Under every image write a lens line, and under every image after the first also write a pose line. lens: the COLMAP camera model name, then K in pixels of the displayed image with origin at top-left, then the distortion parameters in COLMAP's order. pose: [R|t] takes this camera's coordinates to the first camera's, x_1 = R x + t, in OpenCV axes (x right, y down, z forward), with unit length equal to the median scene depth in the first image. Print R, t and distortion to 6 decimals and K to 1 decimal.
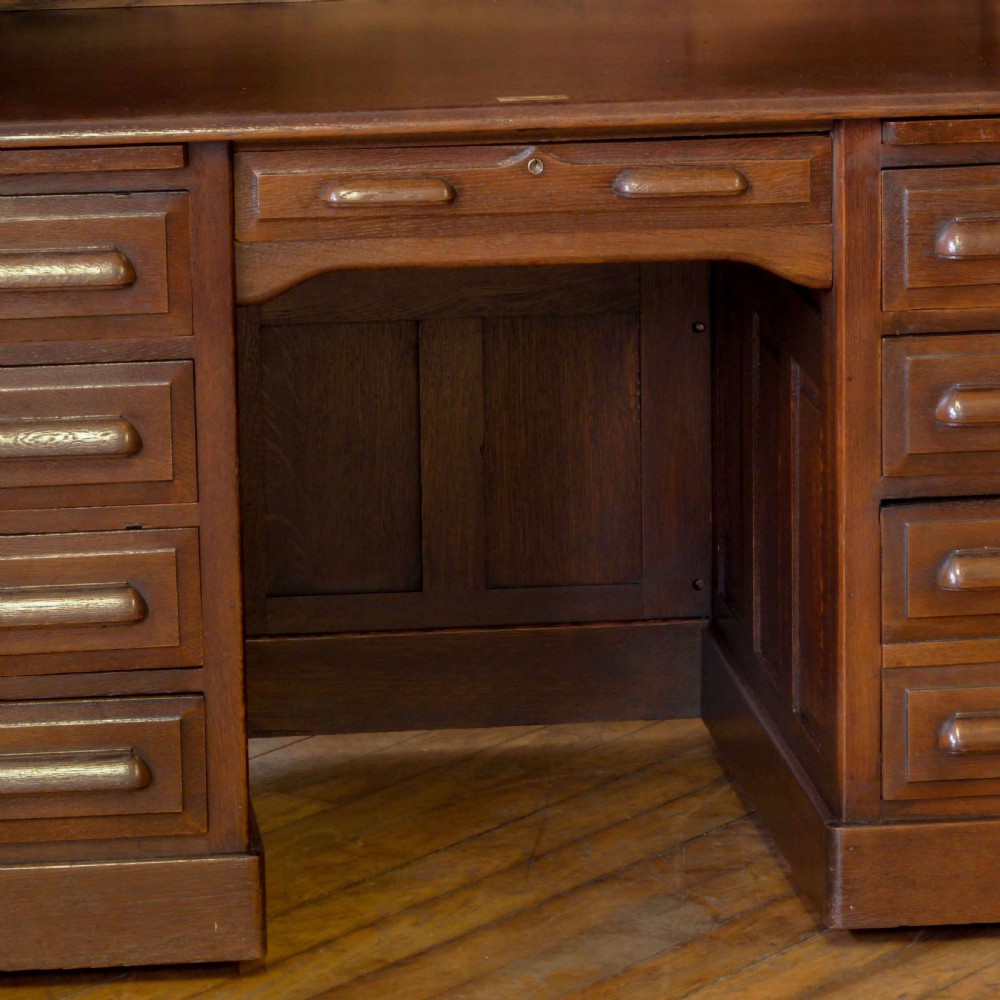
lens RADIAL K [[5345.1, 0, 500.0], [0, 5345.1, 500.0], [0, 0, 1]] dist [-0.078035, 0.011907]
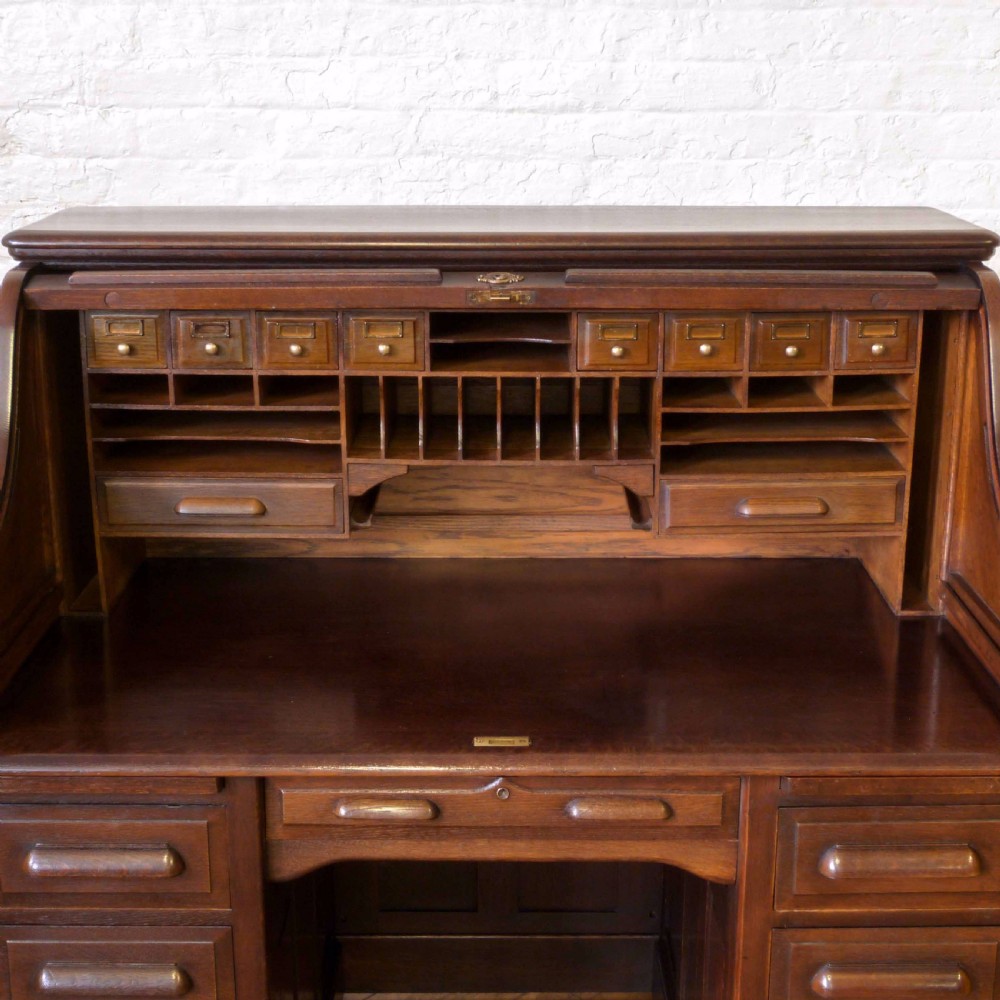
lens RADIAL K [[1697.0, 0, 478.5], [0, 1697.0, 500.3], [0, 0, 1]] dist [-0.073800, 0.212160]
pose [[0.993260, 0.043288, -0.107521, 0.040796], [-0.039781, 0.998611, 0.034547, -0.144302], [0.108867, -0.030037, 0.993602, 0.597223]]
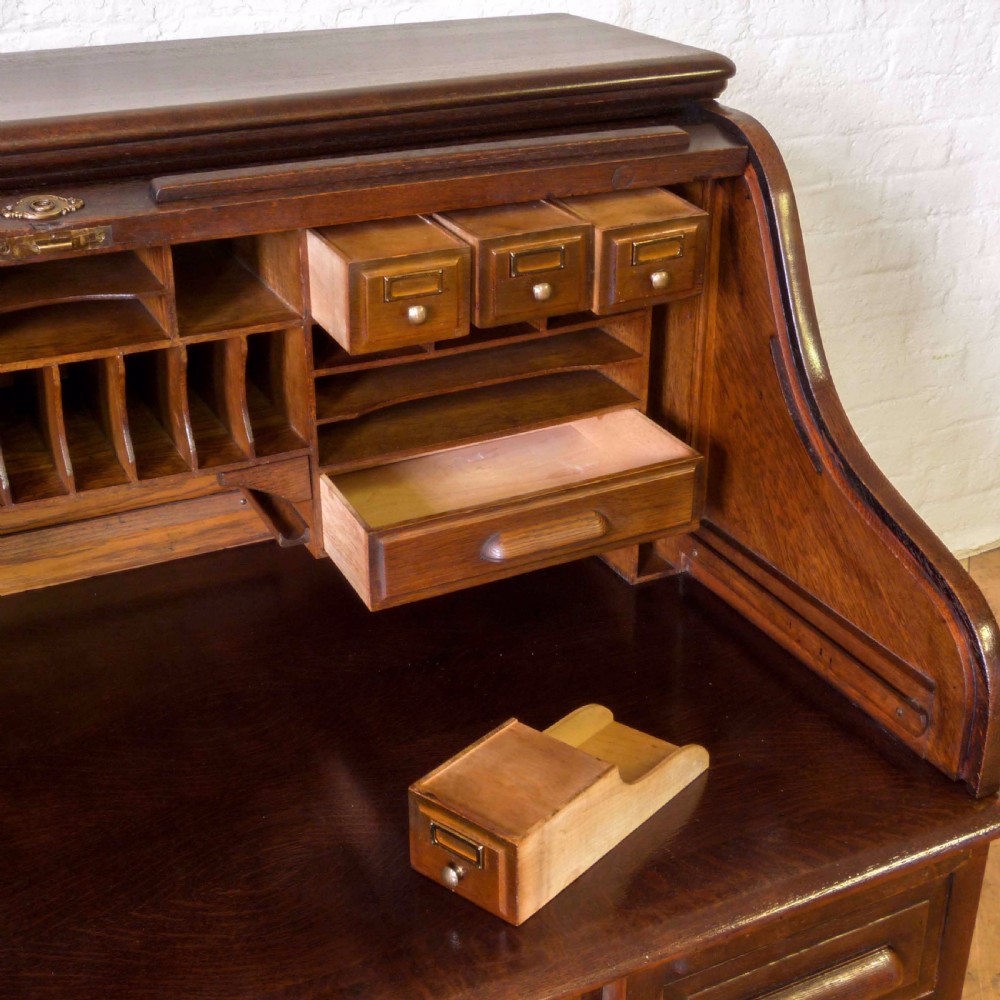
lens RADIAL K [[1512.9, 0, 500.0], [0, 1512.9, 500.0], [0, 0, 1]] dist [-0.046302, 0.042032]
pose [[0.940319, -0.135690, 0.312071, -0.028971], [0.069781, 0.974461, 0.213440, -0.198045], [-0.333063, -0.178925, 0.925773, 0.844893]]
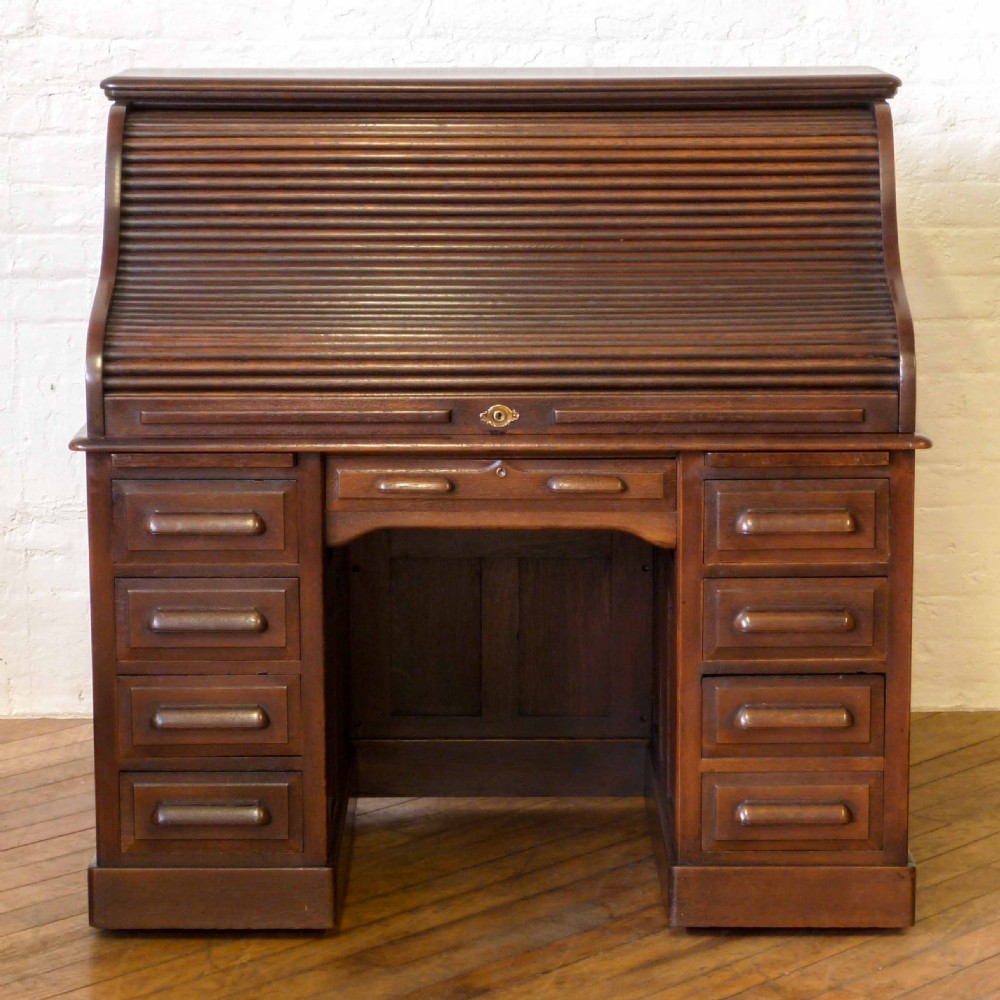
lens RADIAL K [[3025.9, 0, 500.0], [0, 3025.9, 500.0], [0, 0, 1]] dist [0.054033, 0.776949]
pose [[0.993239, 0.032020, -0.111582, 0.114330], [-0.037589, 0.998132, -0.048168, -0.006515], [0.109831, 0.052036, 0.992587, 0.033492]]
